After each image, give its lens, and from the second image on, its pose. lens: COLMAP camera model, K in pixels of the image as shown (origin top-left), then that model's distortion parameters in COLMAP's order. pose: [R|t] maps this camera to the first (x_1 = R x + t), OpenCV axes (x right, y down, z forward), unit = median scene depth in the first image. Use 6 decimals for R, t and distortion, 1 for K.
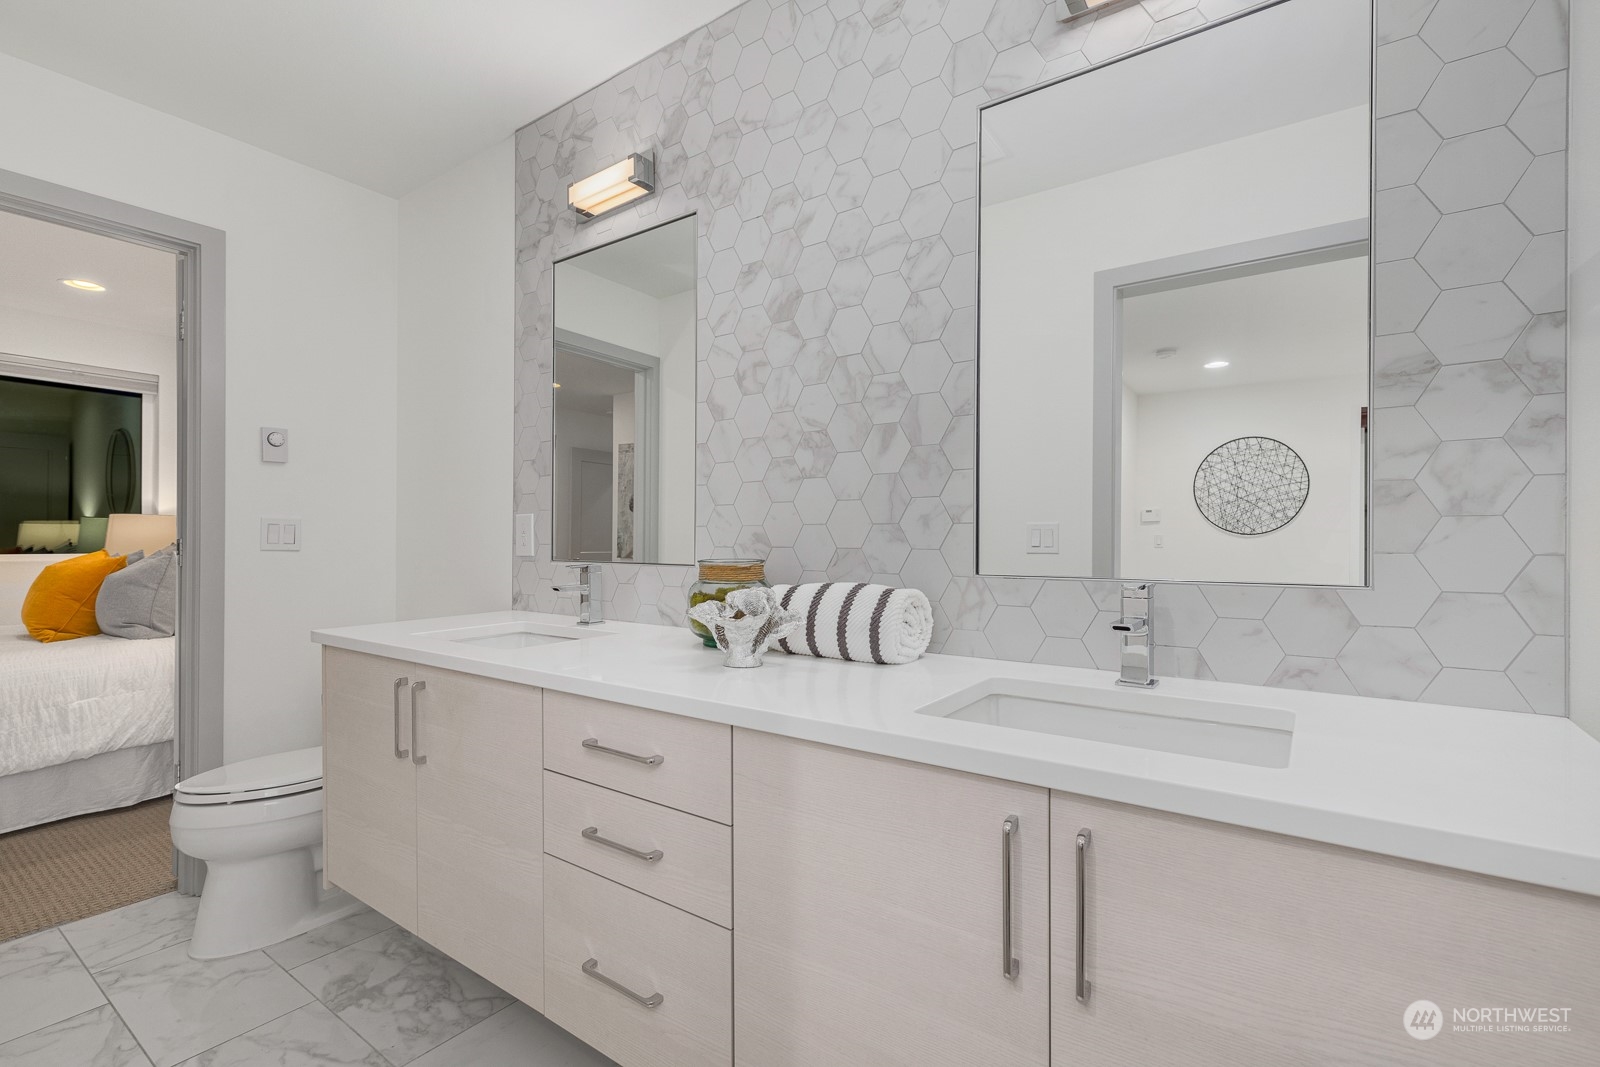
lens RADIAL K [[742.1, 0, 808.3], [0, 742.1, 543.3], [0, 0, 1]] dist [0.009563, -0.000277]
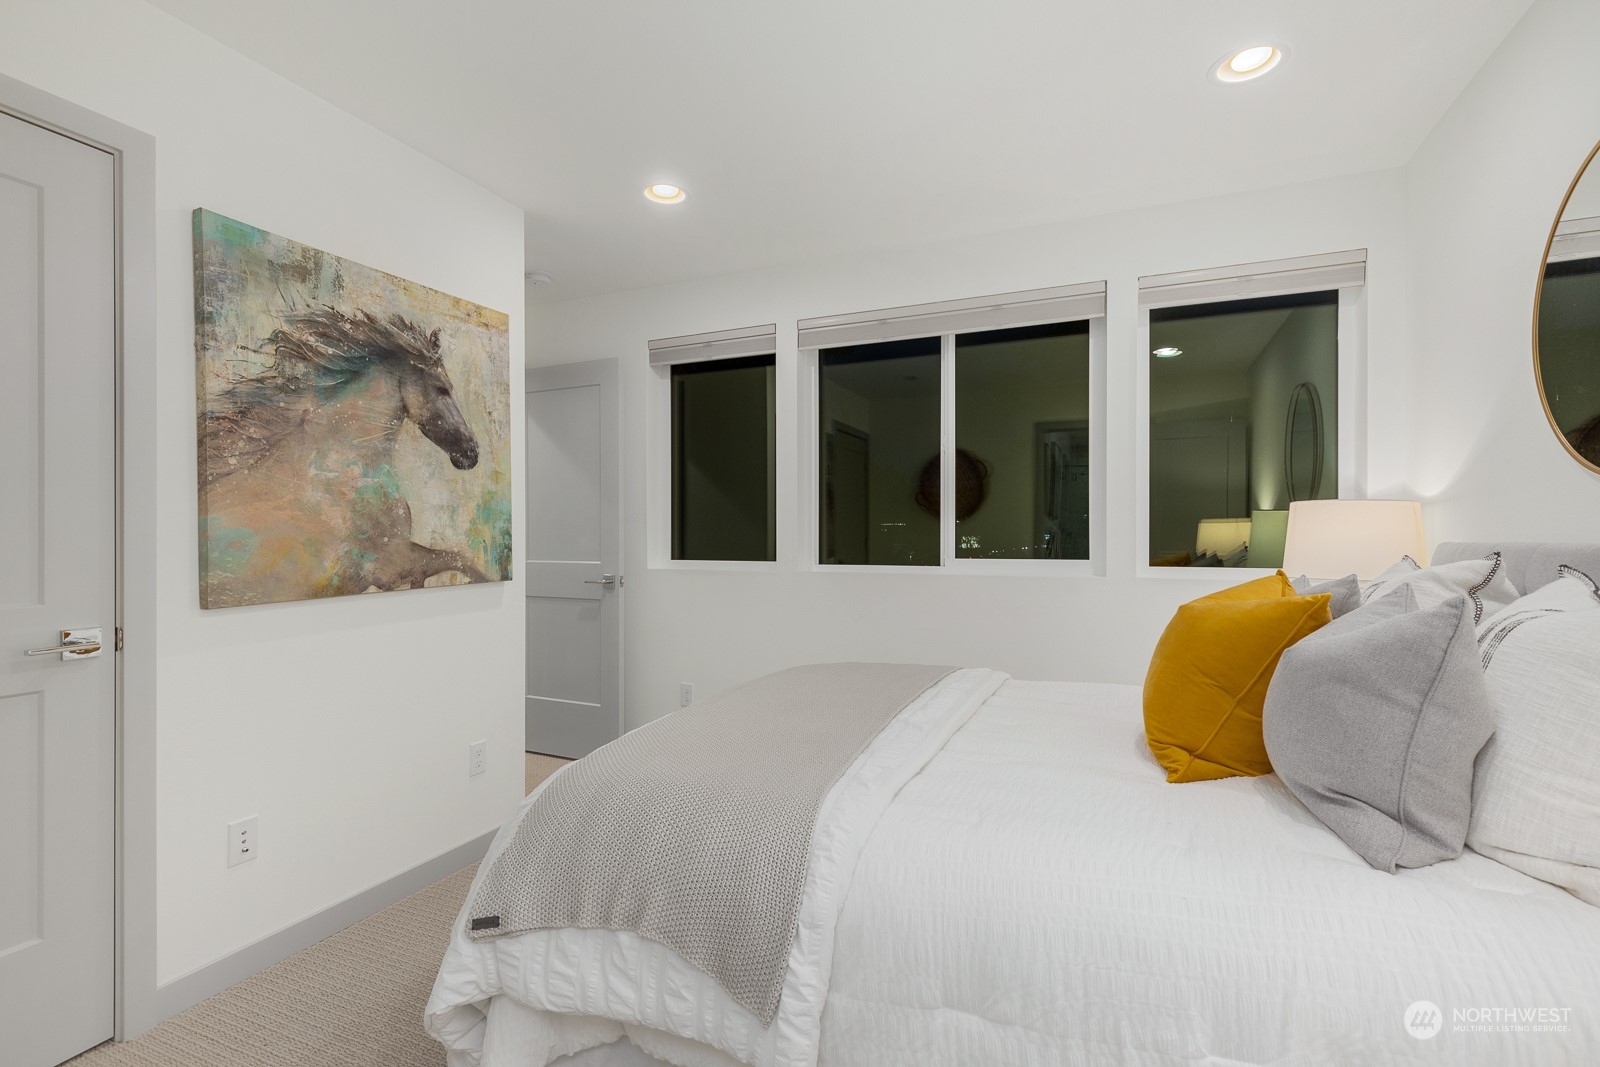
lens RADIAL K [[728.7, 0, 793.7], [0, 728.7, 537.2], [0, 0, 1]] dist [0.009702, -0.000176]
pose [[0.219676, -0.007670, -0.975543, -0.589578], [0.006986, 0.999956, -0.006289, -0.014391], [0.975548, -0.005434, 0.219720, 0.632736]]
